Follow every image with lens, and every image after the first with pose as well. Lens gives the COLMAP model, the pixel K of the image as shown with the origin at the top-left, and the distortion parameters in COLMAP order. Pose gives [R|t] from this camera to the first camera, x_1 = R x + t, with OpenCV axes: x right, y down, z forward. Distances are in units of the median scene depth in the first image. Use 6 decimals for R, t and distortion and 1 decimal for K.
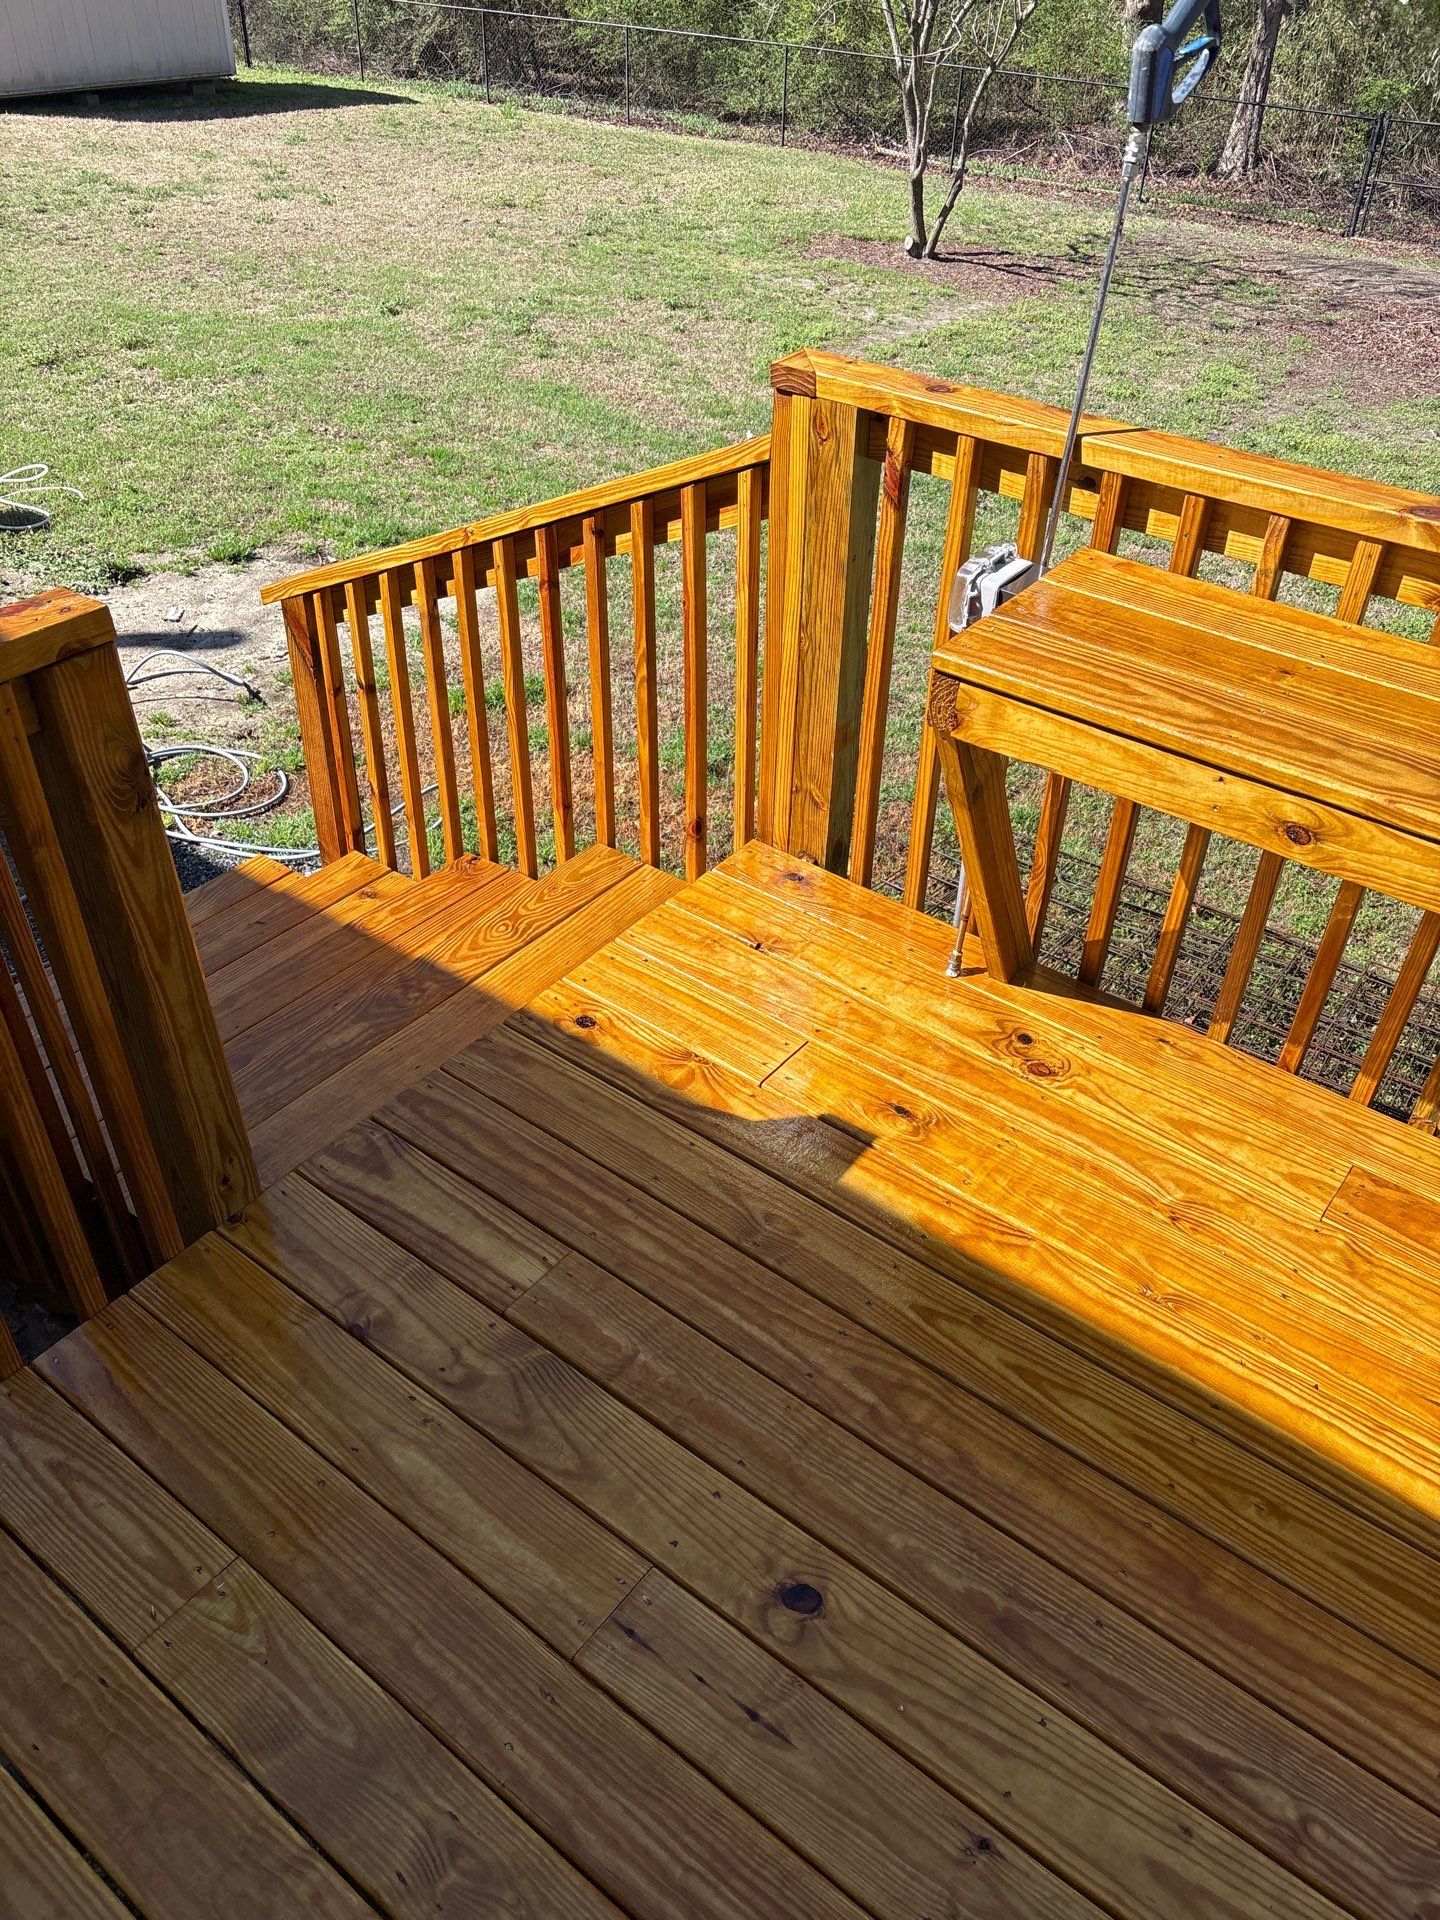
lens RADIAL K [[1461.5, 0, 720.0], [0, 1461.5, 960.0], [0, 0, 1]] dist [0.004482, -0.003252]
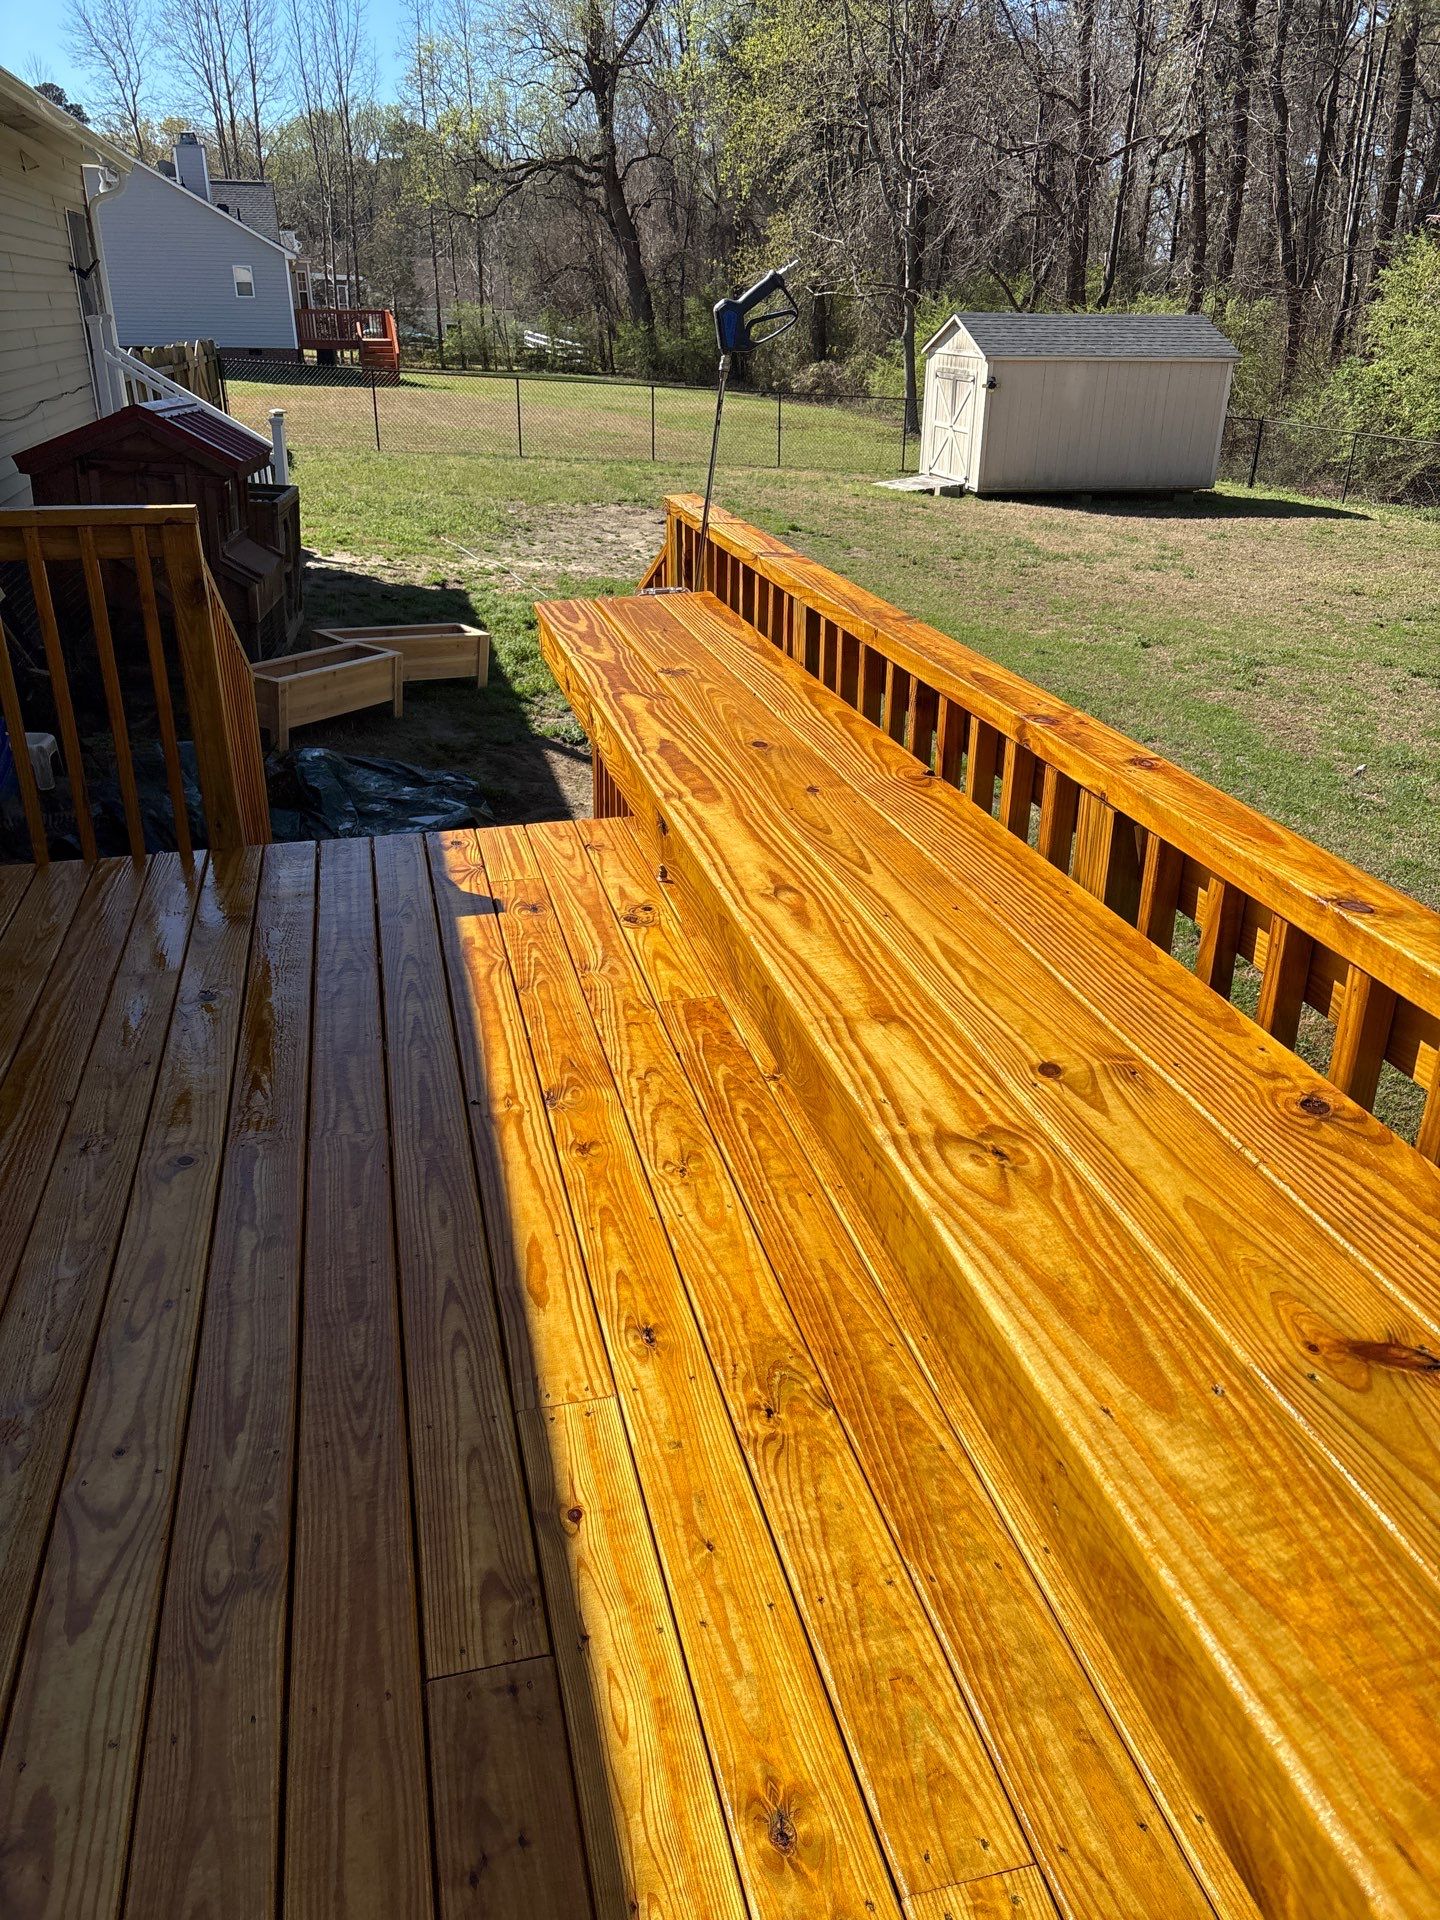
lens RADIAL K [[1401.1, 0, 726.0], [0, 1401.1, 933.3], [0, 0, 1]] dist [0.040752, -0.032986]
pose [[0.793395, 0.234456, -0.561743, 0.262241], [-0.364724, 0.921949, -0.130333, 0.056887], [0.487341, 0.308286, 0.816981, -0.031879]]
